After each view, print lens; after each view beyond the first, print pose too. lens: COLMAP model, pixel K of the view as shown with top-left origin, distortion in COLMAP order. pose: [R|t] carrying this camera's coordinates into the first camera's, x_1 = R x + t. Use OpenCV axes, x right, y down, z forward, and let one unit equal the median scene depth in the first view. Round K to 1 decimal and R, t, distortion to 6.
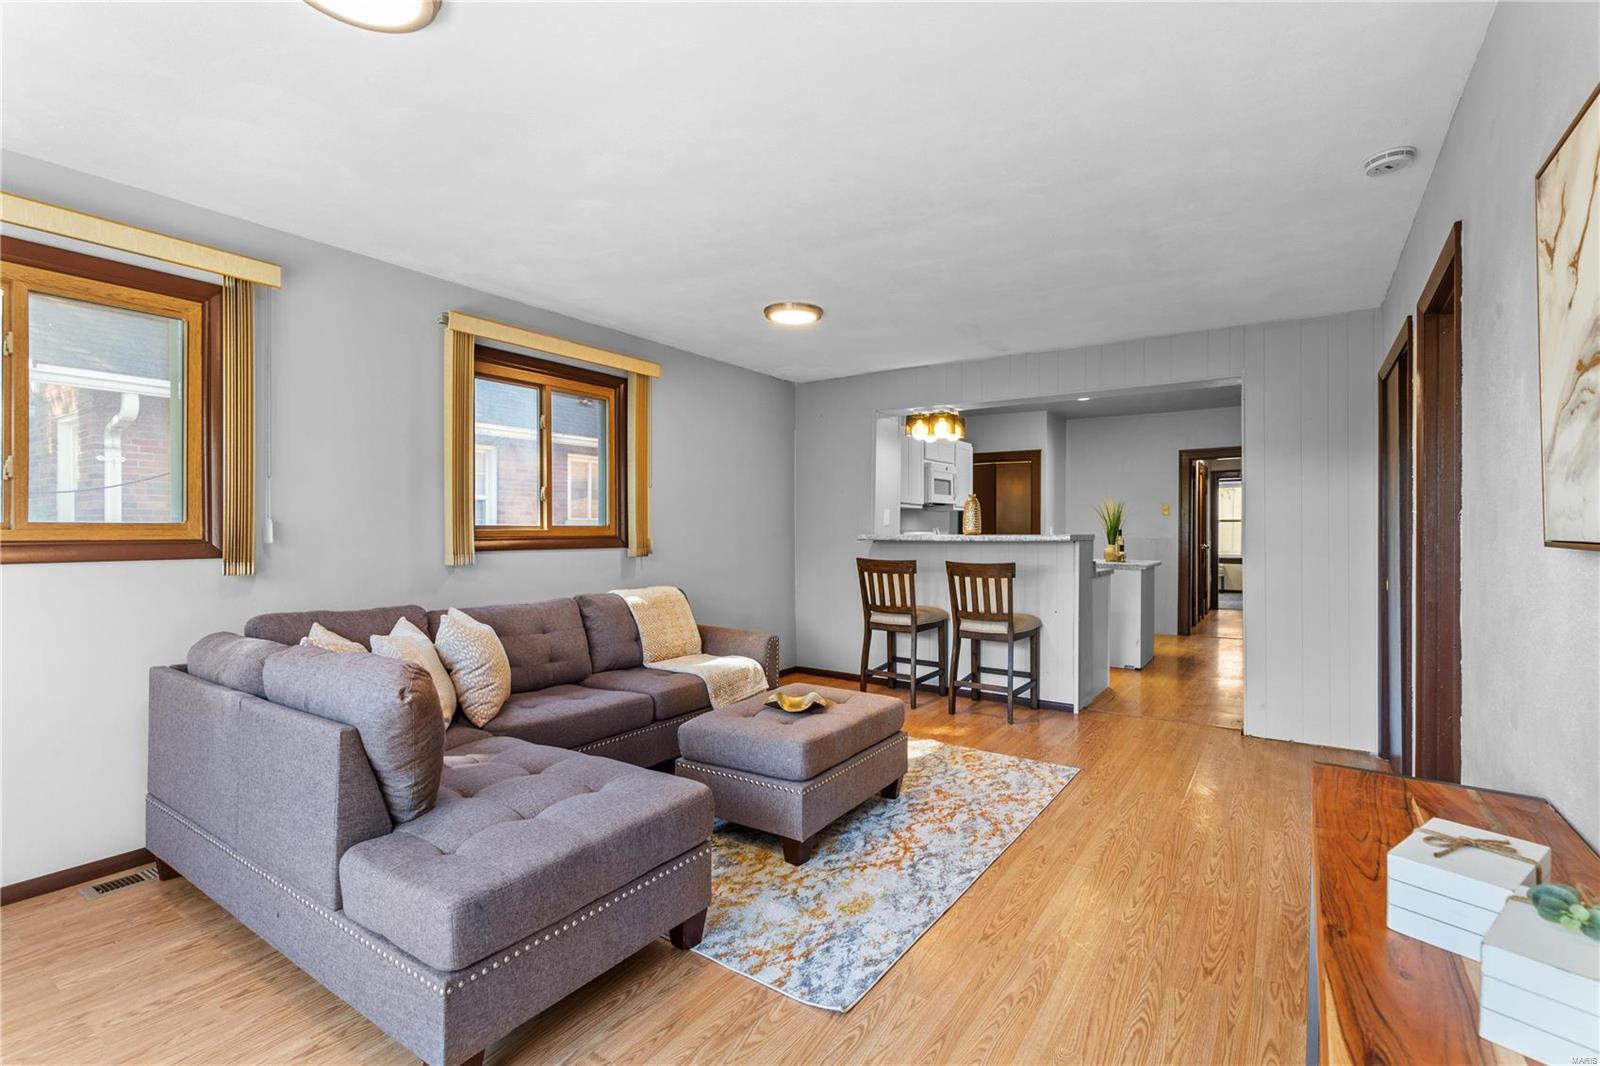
lens RADIAL K [[734.6, 0, 786.9], [0, 734.6, 530.5], [0, 0, 1]] dist [0.012630, -0.000167]
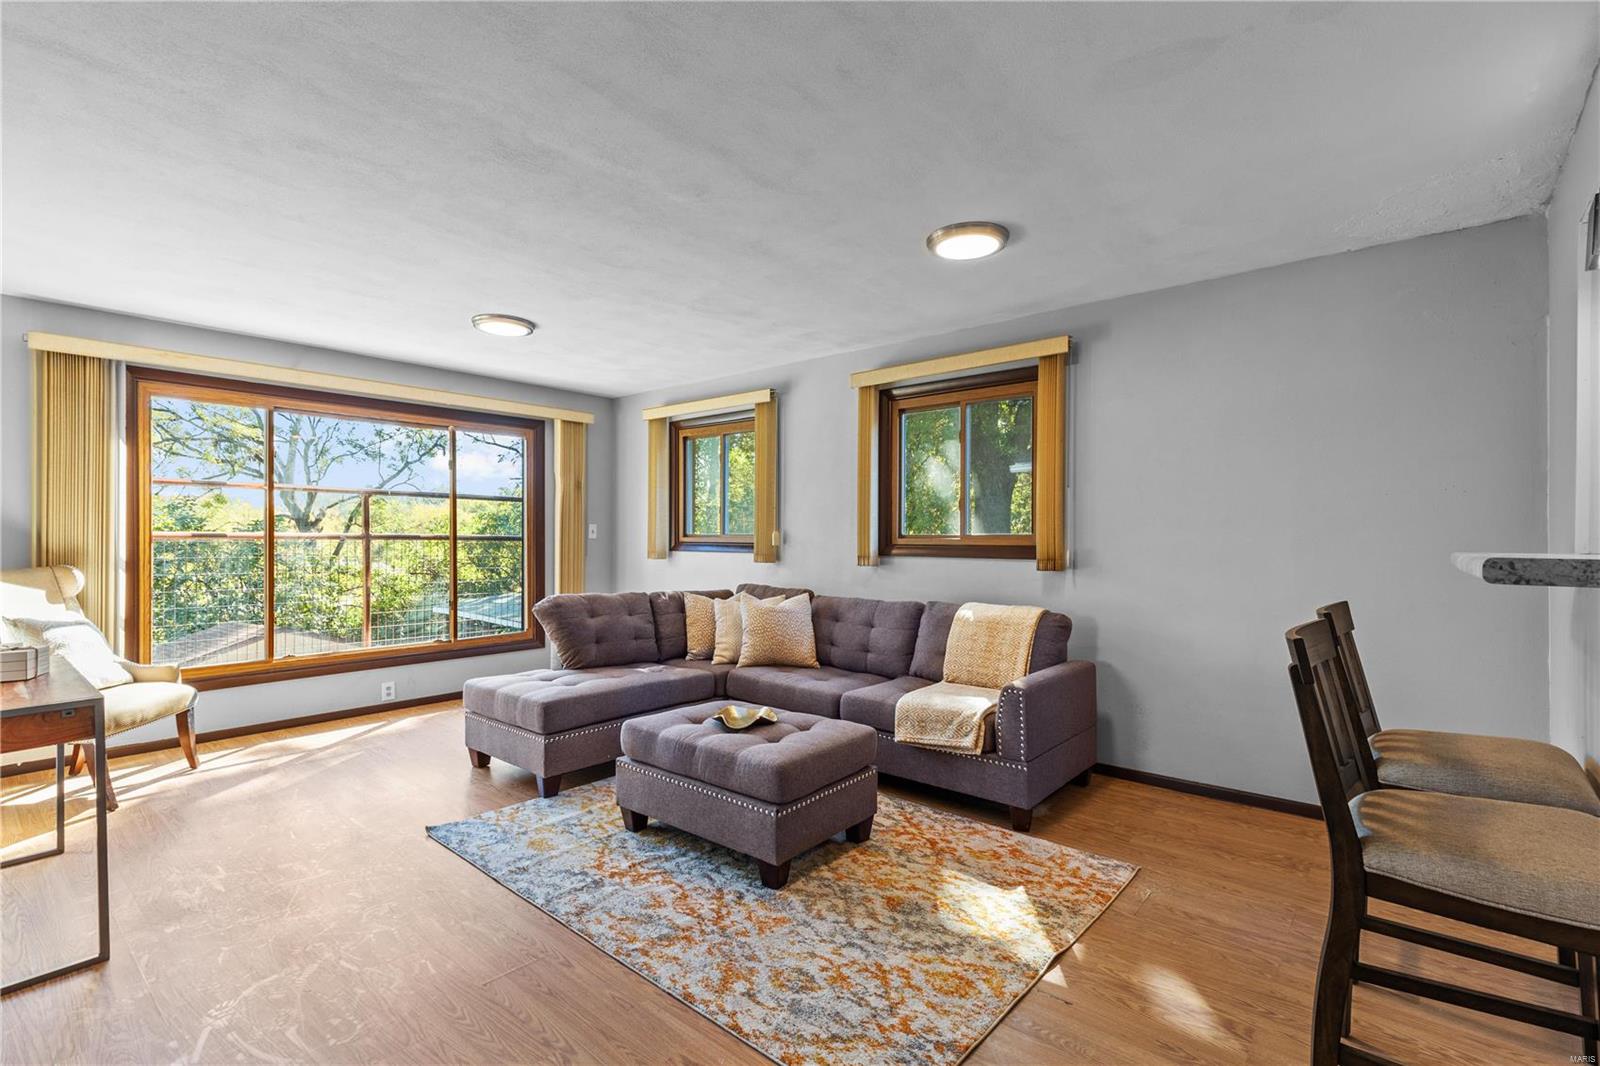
lens RADIAL K [[734.6, 0, 800.9], [0, 734.6, 543.6], [0, 0, 1]] dist [0.012630, -0.000167]
pose [[-0.120401, -0.006099, -0.992707, 0.911421], [-0.002501, 0.999980, -0.005840, 0.020277], [0.992722, 0.001780, -0.120414, 1.154800]]
